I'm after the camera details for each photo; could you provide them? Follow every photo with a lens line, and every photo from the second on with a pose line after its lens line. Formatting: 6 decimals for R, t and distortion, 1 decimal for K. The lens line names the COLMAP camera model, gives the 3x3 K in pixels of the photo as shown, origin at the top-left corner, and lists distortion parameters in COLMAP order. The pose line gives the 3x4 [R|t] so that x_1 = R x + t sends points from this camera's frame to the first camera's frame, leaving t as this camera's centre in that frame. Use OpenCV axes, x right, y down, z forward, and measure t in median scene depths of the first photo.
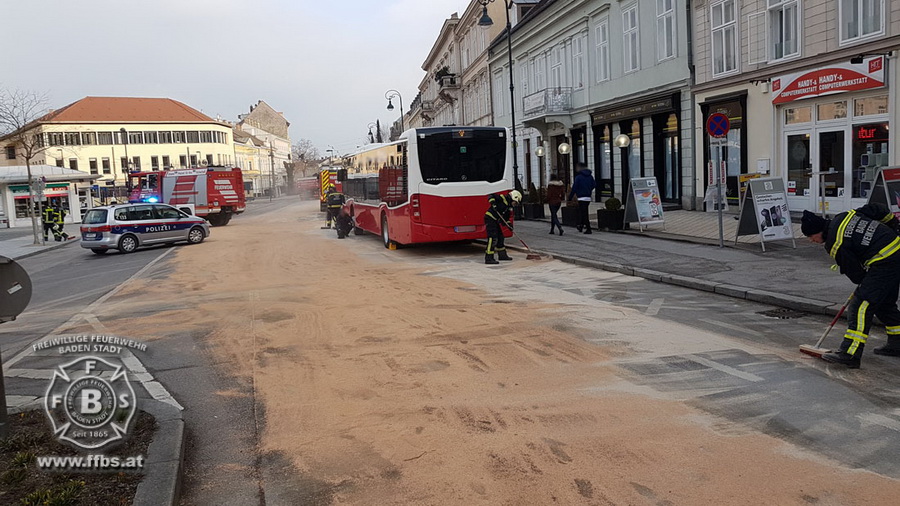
lens RADIAL K [[701.3, 0, 439.6], [0, 701.3, 254.6], [0, 0, 1]] dist [0.006849, -0.025361]
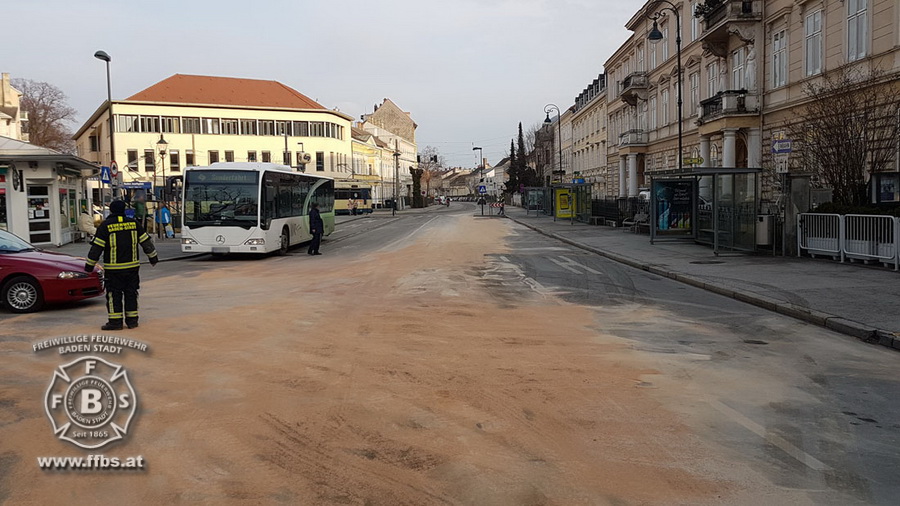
lens RADIAL K [[701.3, 0, 420.0], [0, 701.3, 251.3], [0, 0, 1]] dist [0.006849, -0.025361]
pose [[0.980805, 0.053348, -0.187552, -0.146320], [-0.058146, 0.998104, -0.020169, -0.050357], [0.186121, 0.030687, 0.982048, 0.566677]]
